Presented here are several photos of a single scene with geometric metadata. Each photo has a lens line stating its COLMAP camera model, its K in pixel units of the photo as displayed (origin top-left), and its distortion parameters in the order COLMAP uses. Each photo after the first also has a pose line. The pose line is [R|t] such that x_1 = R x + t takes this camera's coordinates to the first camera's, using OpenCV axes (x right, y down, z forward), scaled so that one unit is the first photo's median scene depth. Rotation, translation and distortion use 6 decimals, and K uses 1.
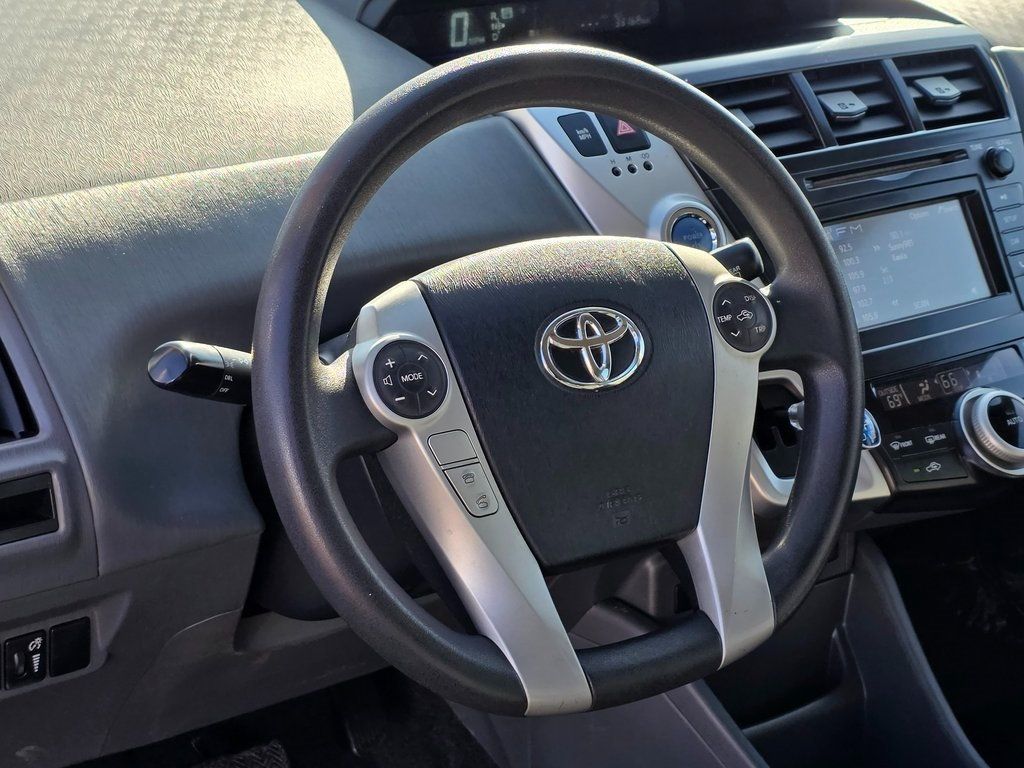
lens RADIAL K [[1931.2, 0, 506.8], [0, 1931.2, 379.6], [0, 0, 1]] dist [0.105685, 0.000000]
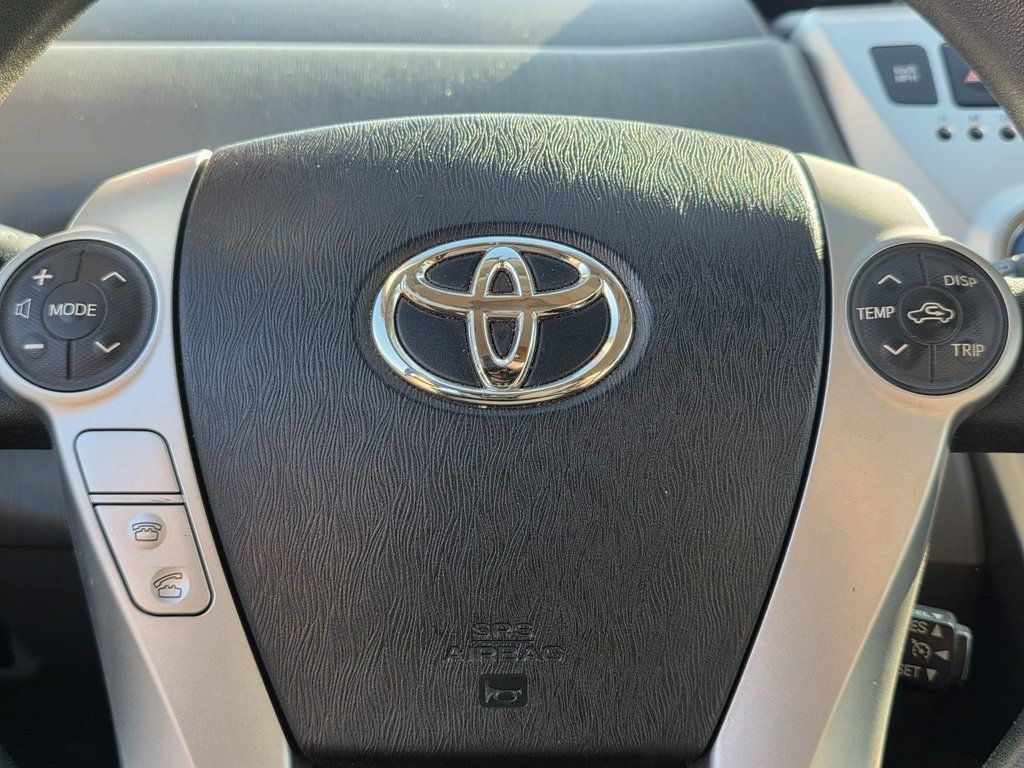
lens RADIAL K [[1260.1, 0, 520.6], [0, 1260.1, 385.7], [0, 0, 1]] dist [0.057902, 0.000000]
pose [[0.820523, 0.114280, -0.560073, 0.176637], [-0.166475, 0.985113, -0.042884, 0.009824], [0.546834, 0.128426, 0.827332, 0.591213]]
